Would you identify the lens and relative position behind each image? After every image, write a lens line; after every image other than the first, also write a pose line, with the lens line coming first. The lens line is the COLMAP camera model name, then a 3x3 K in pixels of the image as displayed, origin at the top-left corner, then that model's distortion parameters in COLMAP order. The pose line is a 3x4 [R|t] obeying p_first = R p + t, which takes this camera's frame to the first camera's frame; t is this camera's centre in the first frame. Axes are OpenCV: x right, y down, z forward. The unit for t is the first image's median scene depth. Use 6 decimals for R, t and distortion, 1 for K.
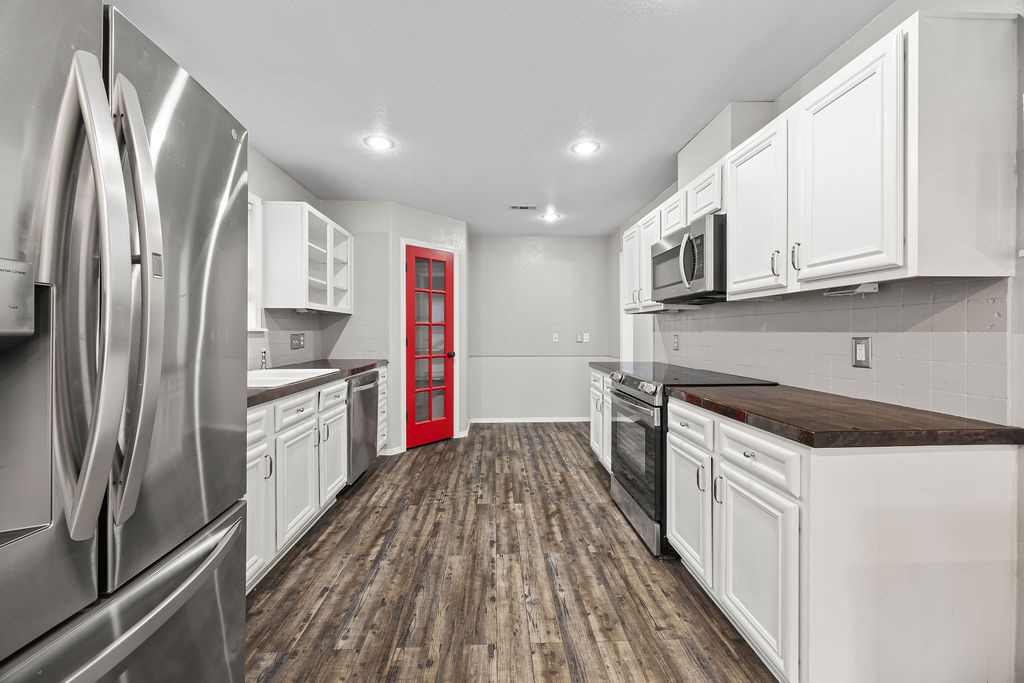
lens RADIAL K [[387.7, 0, 507.7], [0, 387.7, 336.7], [0, 0, 1]] dist [-0.000868, 0.000192]
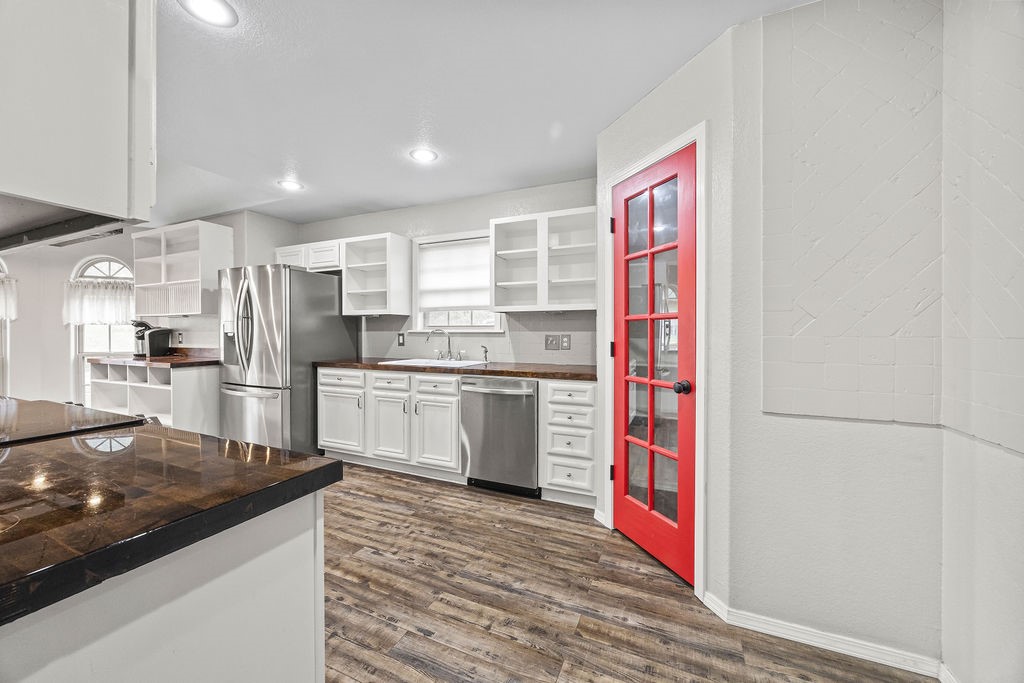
lens RADIAL K [[387.7, 0, 507.7], [0, 387.7, 336.7], [0, 0, 1]] dist [-0.000868, 0.000192]
pose [[-0.439645, 0.007427, -0.898141, 0.648296], [-0.013344, 0.999801, 0.014800, -0.025586], [0.898072, 0.018492, -0.439459, 2.048266]]
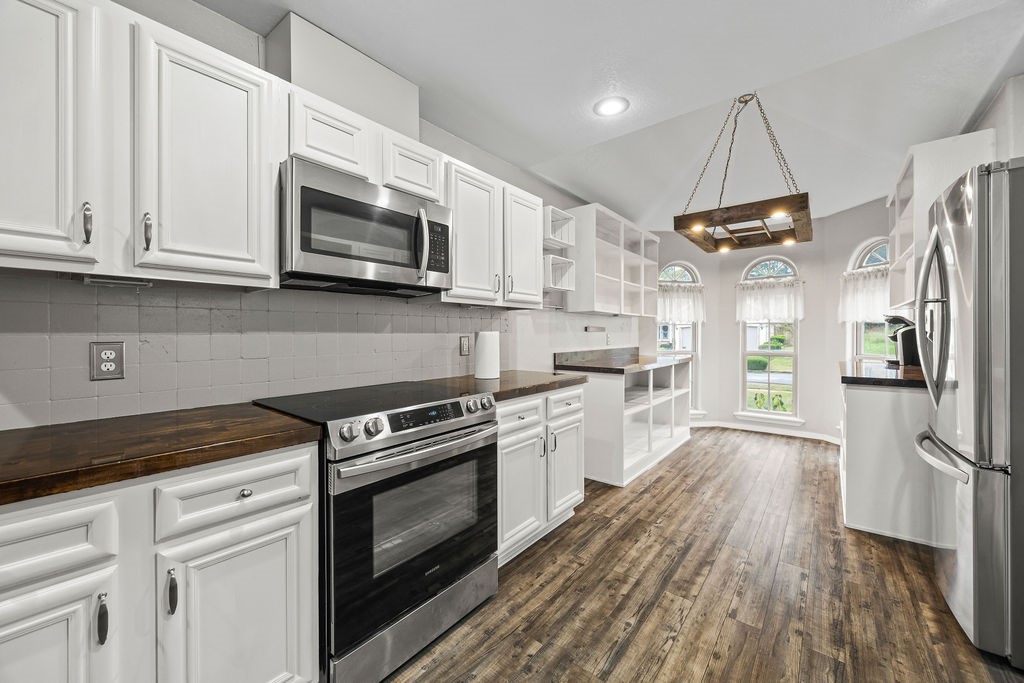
lens RADIAL K [[392.1, 0, 509.3], [0, 392.1, 333.5], [0, 0, 1]] dist [-0.000661, -0.000065]
pose [[-0.747781, -0.000787, 0.663945, -0.212792], [0.011005, 0.999847, 0.013581, -0.020605], [-0.663854, 0.017462, -0.747658, 1.552042]]
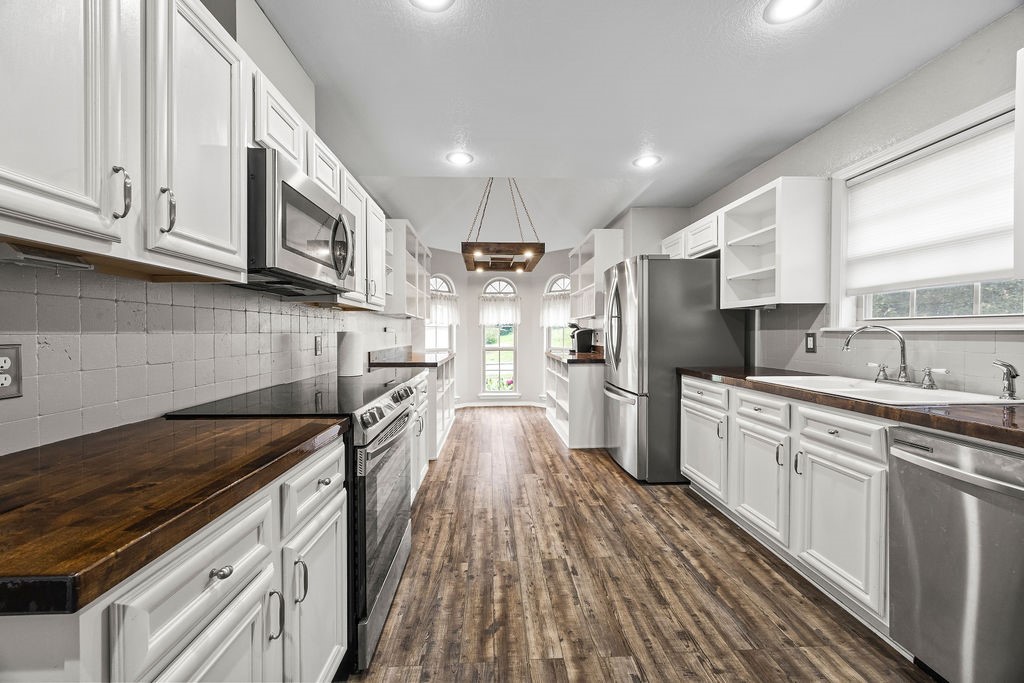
lens RADIAL K [[387.7, 0, 507.7], [0, 387.7, 336.7], [0, 0, 1]] dist [-0.000868, 0.000192]
pose [[-0.999941, 0.000693, -0.010868, 0.124561], [0.000434, 0.999717, 0.023794, -0.023945], [0.010881, 0.023787, -0.999658, 1.929519]]
